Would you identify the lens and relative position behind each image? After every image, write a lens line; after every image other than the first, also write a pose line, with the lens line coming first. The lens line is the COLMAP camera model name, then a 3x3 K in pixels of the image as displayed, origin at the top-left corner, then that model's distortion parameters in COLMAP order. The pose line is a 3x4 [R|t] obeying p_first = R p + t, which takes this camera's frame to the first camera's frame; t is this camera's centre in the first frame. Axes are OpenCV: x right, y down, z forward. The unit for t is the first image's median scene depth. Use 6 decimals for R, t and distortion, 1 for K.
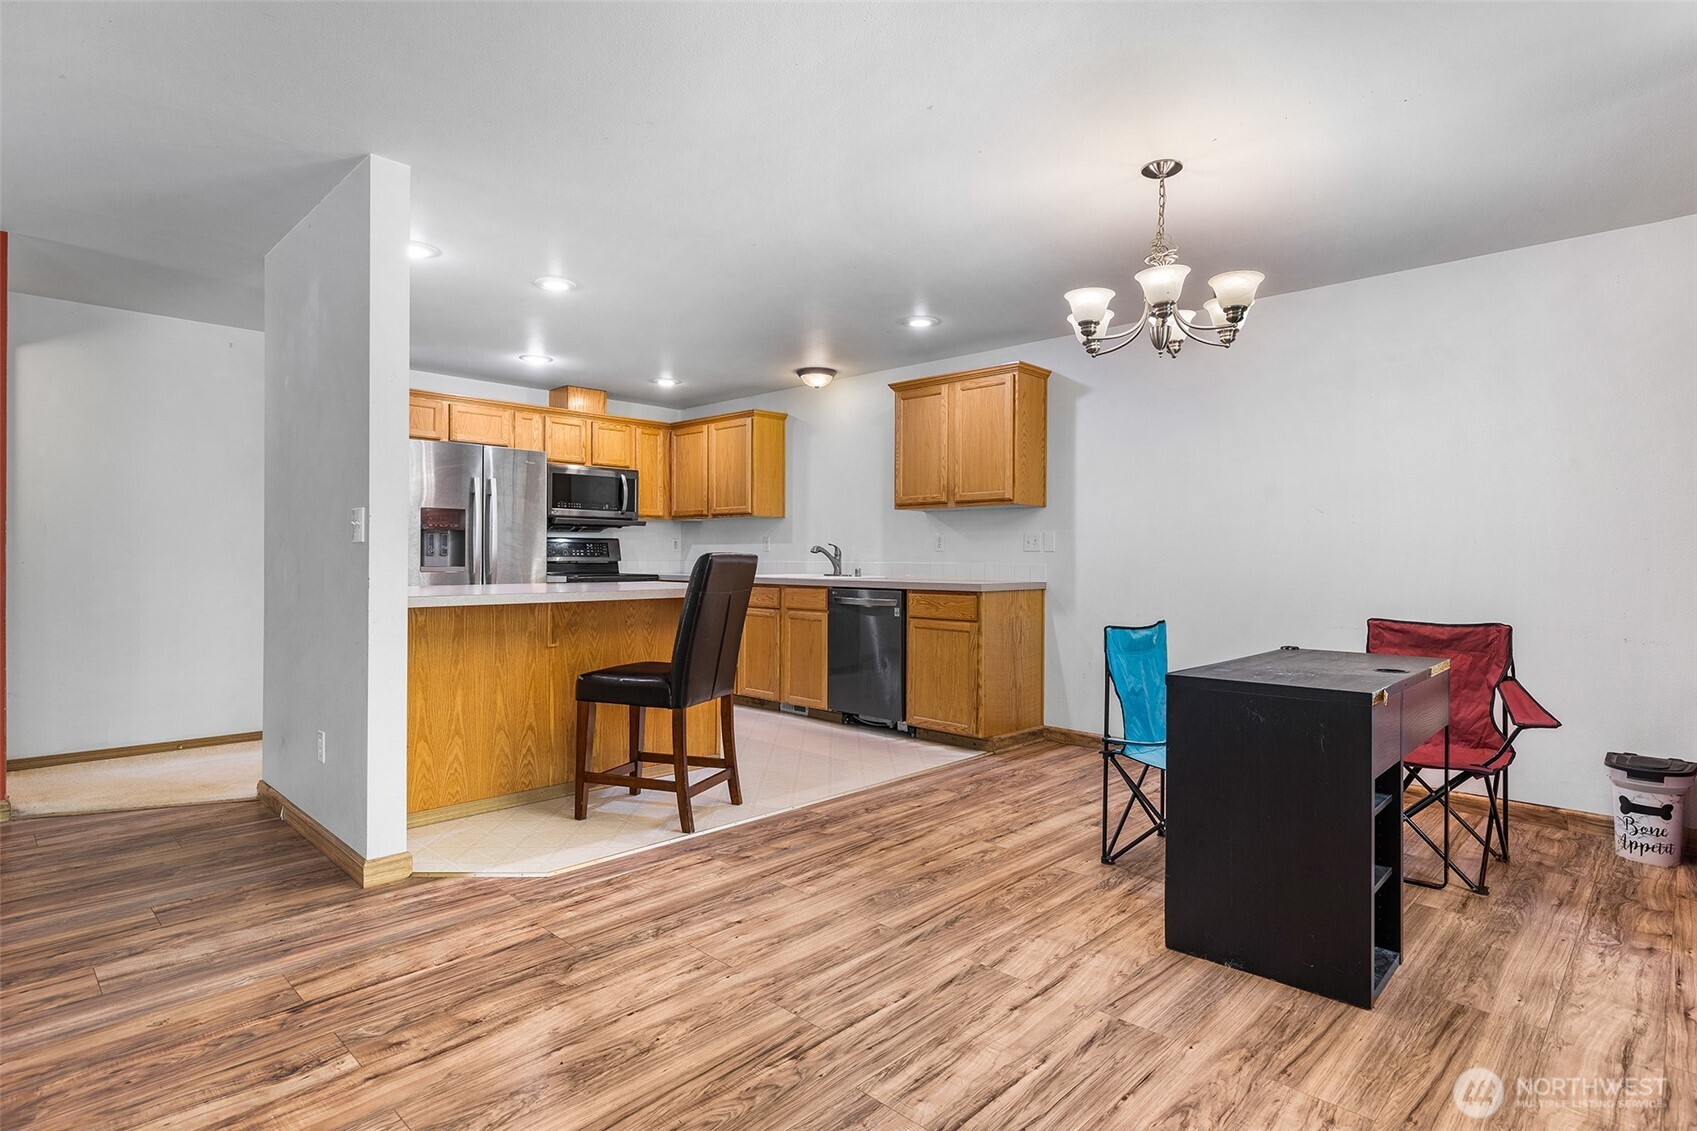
lens RADIAL K [[898.8, 0, 866.0], [0, 898.8, 561.6], [0, 0, 1]] dist [0.001187, 0.001719]
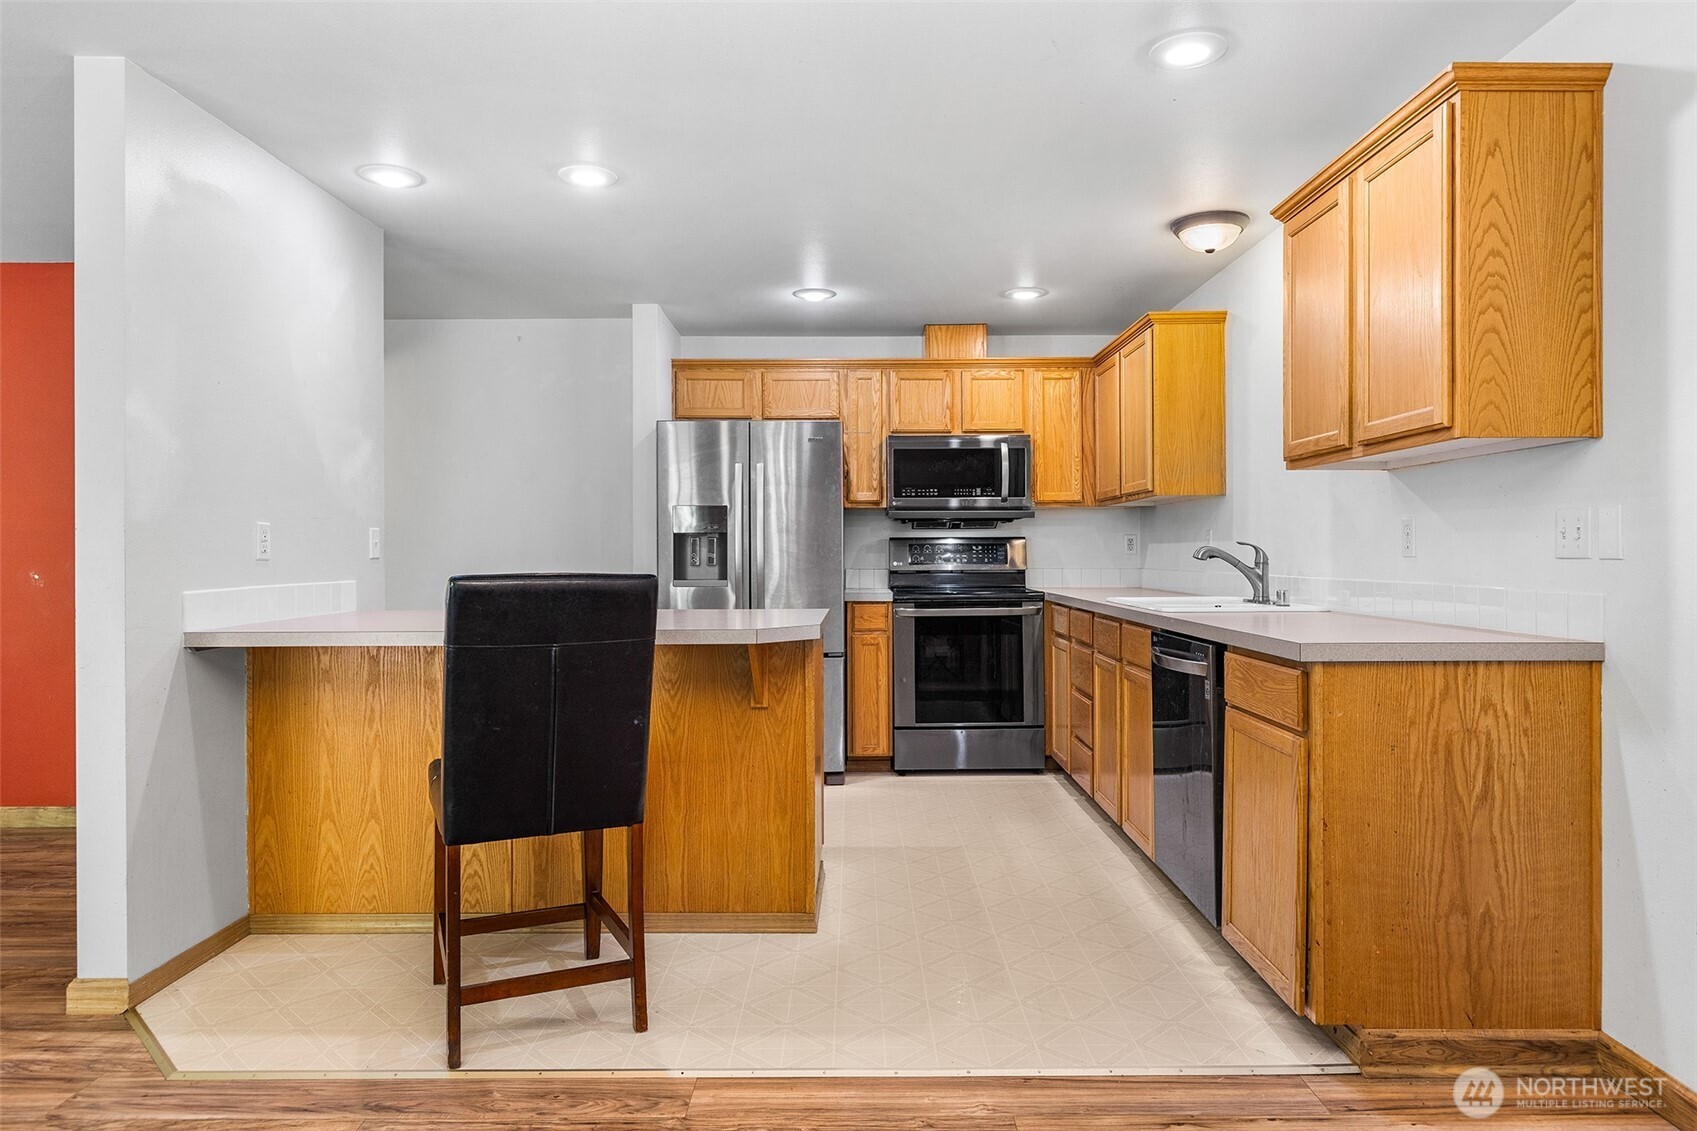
lens RADIAL K [[1068.9, 0, 847.4], [0, 1068.9, 551.9], [0, 0, 1]] dist [0.003098, 0.001880]
pose [[0.679218, -0.007632, -0.733897, 0.312741], [0.003911, 0.999969, -0.006779, -0.012550], [0.733926, 0.001734, 0.679227, 0.476405]]
